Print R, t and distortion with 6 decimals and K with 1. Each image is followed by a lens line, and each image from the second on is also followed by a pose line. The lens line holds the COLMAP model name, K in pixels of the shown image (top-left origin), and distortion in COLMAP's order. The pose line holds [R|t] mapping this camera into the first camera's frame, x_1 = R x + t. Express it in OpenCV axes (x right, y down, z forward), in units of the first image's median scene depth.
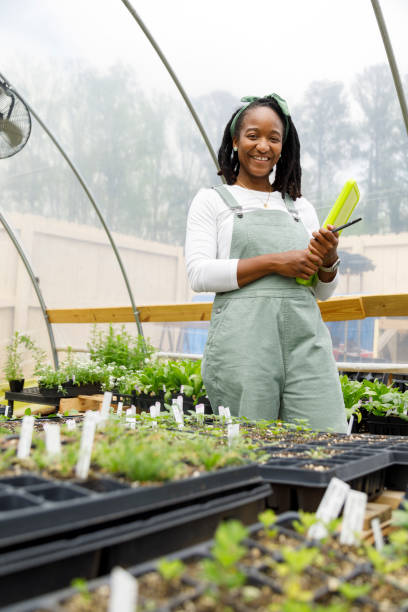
lens RADIAL K [[583.0, 0, 198.1], [0, 583.0, 330.7], [0, 0, 1]] dist [-0.029830, 0.000000]
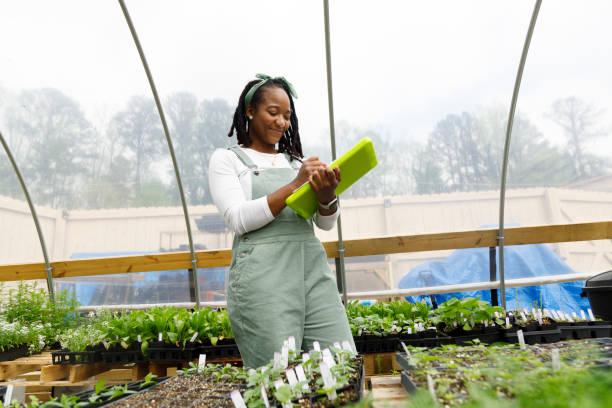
lens RADIAL K [[421.7, 0, 294.5], [0, 421.7, 208.0], [0, 0, 1]] dist [0.019262, -0.006658]
pose [[0.825179, 0.037818, 0.563604, -0.174260], [0.059111, 0.986497, -0.152739, 0.002876], [-0.561770, 0.159352, 0.811801, 0.149886]]
